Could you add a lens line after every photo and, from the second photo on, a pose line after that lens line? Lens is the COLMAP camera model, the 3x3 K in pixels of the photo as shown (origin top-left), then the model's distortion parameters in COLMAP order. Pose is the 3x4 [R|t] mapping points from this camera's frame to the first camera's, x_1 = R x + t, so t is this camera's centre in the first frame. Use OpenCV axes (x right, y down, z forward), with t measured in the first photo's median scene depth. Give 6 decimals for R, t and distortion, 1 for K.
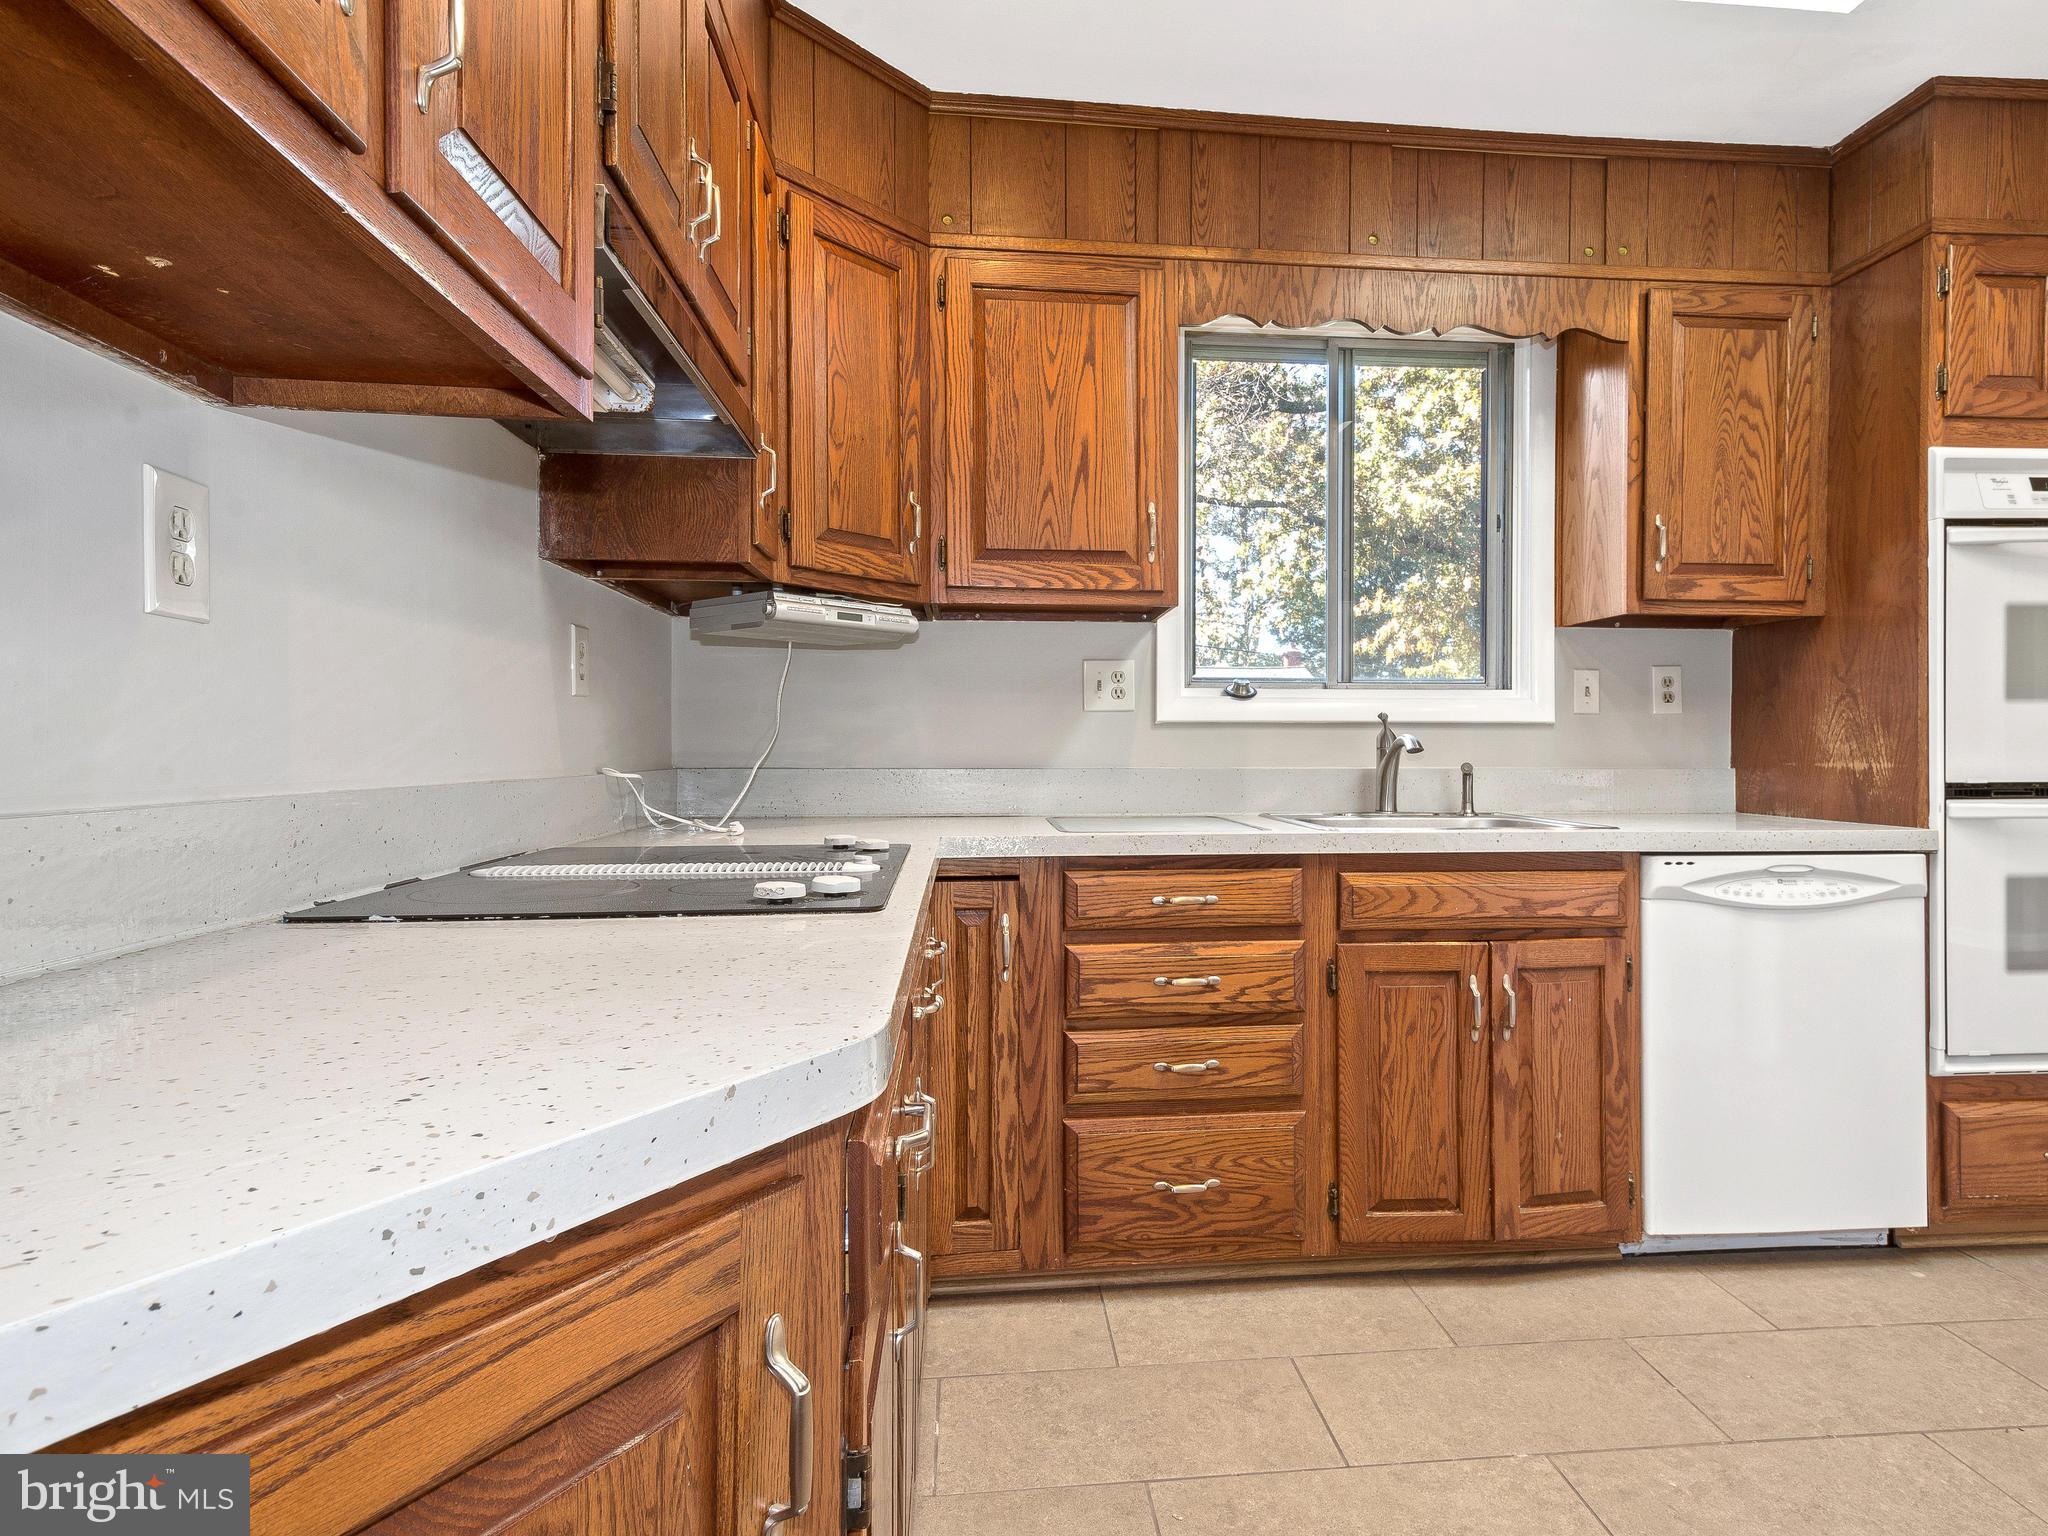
lens RADIAL K [[1166.1, 0, 1087.5], [0, 1166.1, 749.9], [0, 0, 1]] dist [0.030020, -0.002049]
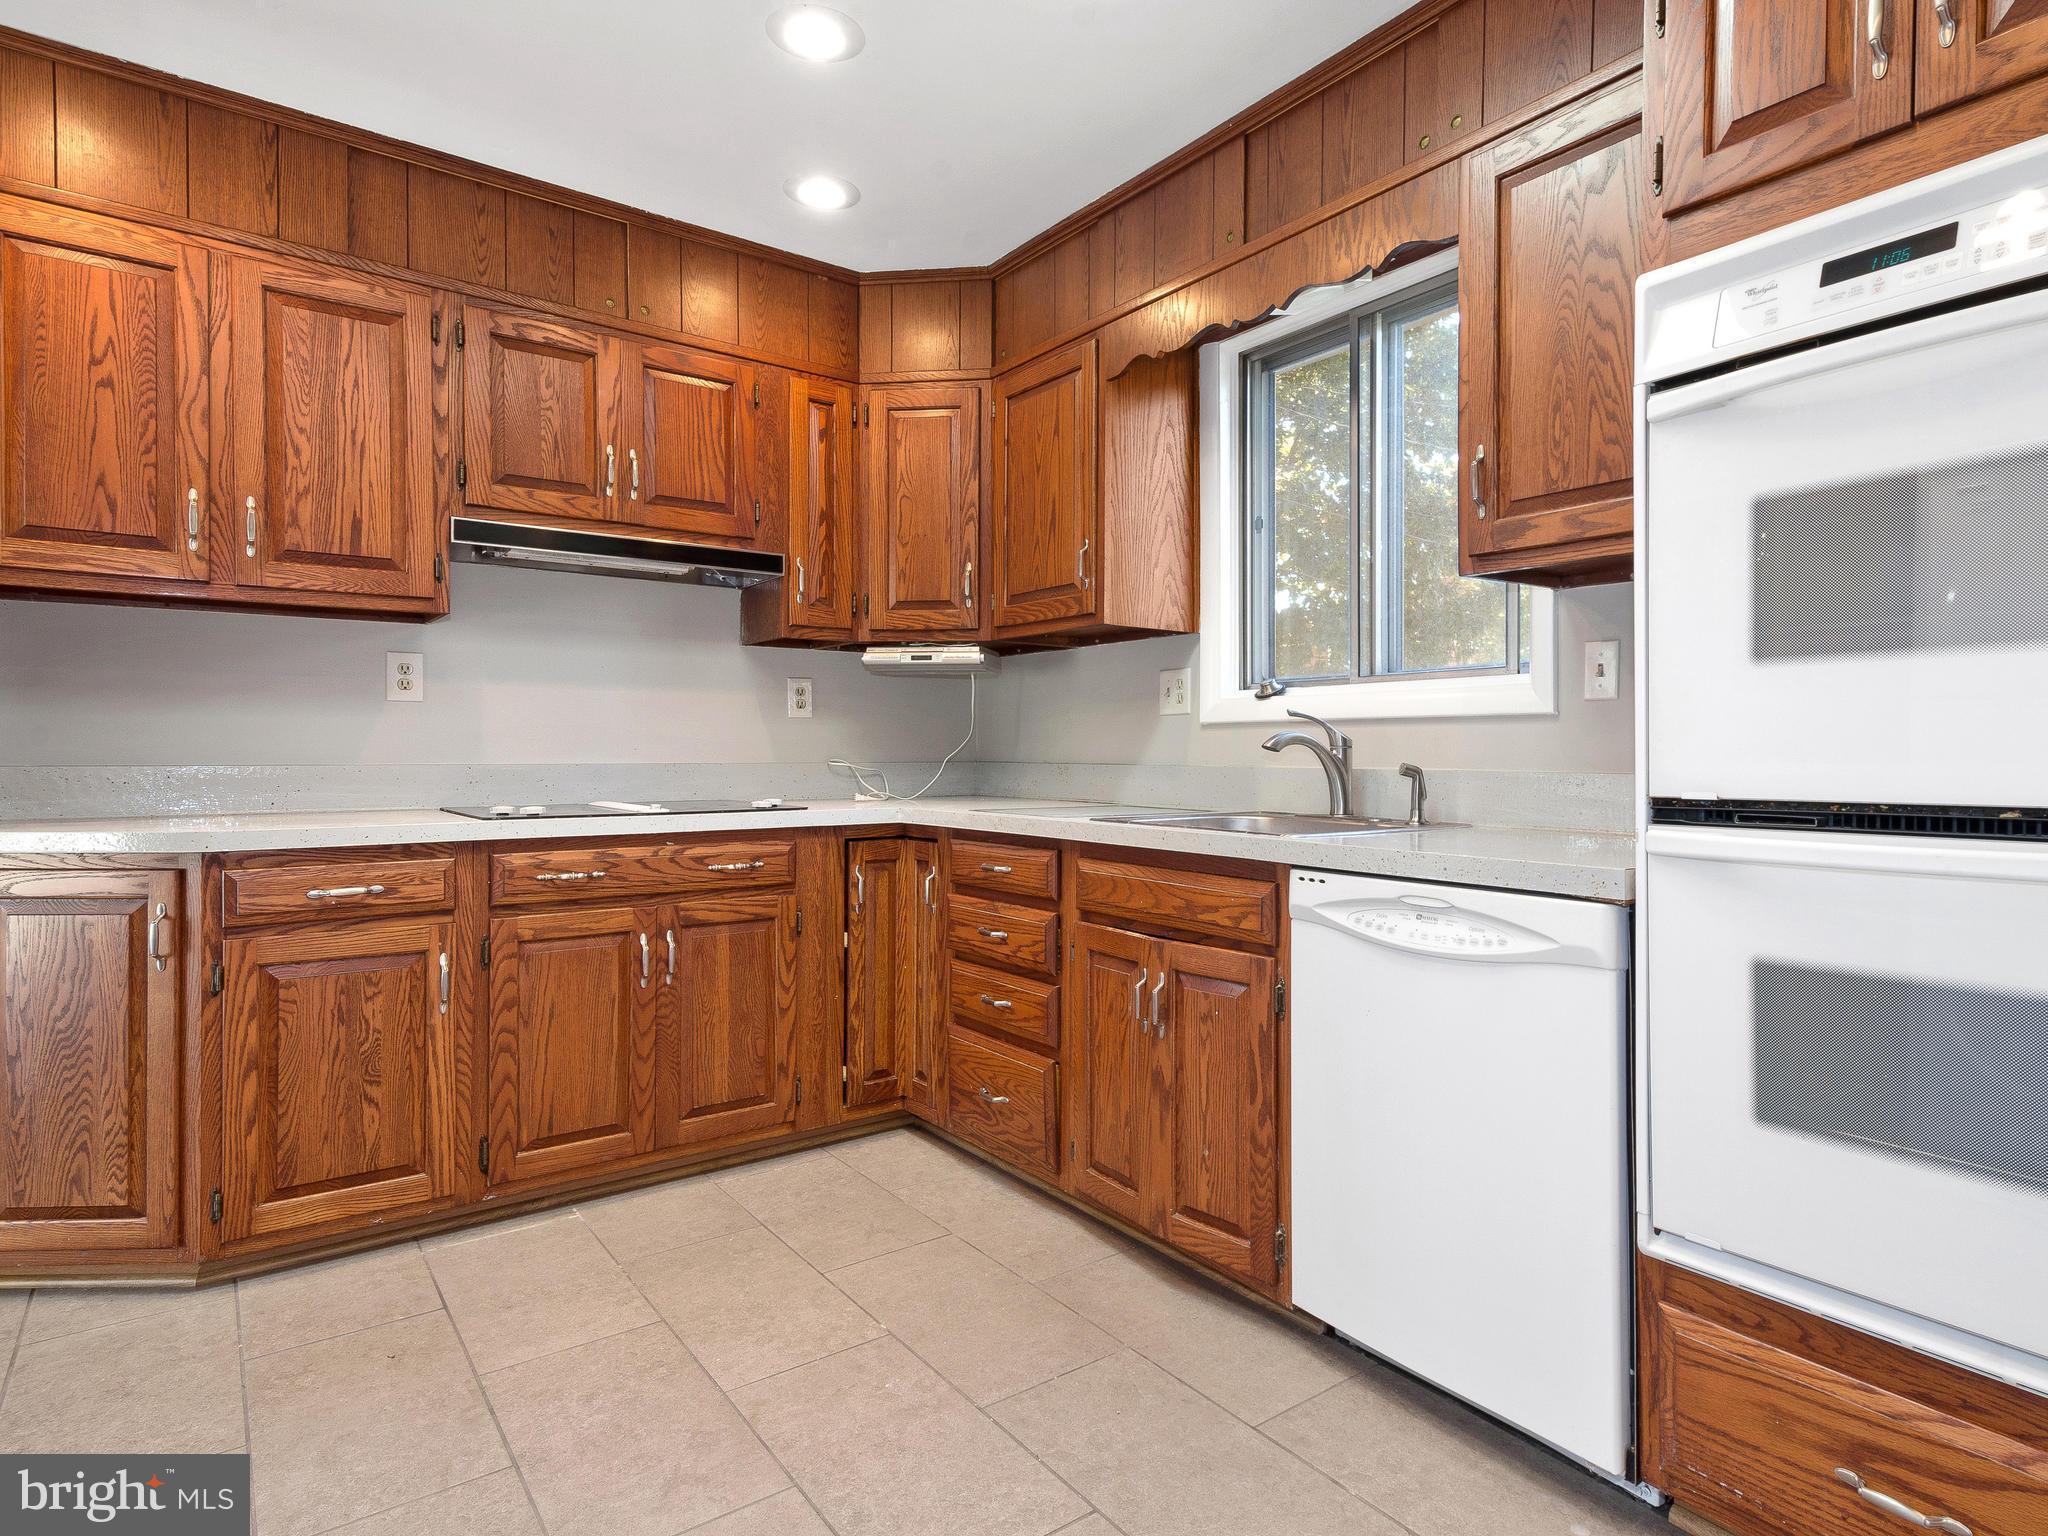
lens RADIAL K [[1145.4, 0, 1080.6], [0, 1145.4, 758.6], [0, 0, 1]] dist [0.020359, -0.000632]
pose [[0.513674, 0.005591, -0.857967, 1.122828], [-0.004047, 0.999983, 0.004094, 0.006005], [0.857976, 0.001369, 0.513688, 0.427602]]
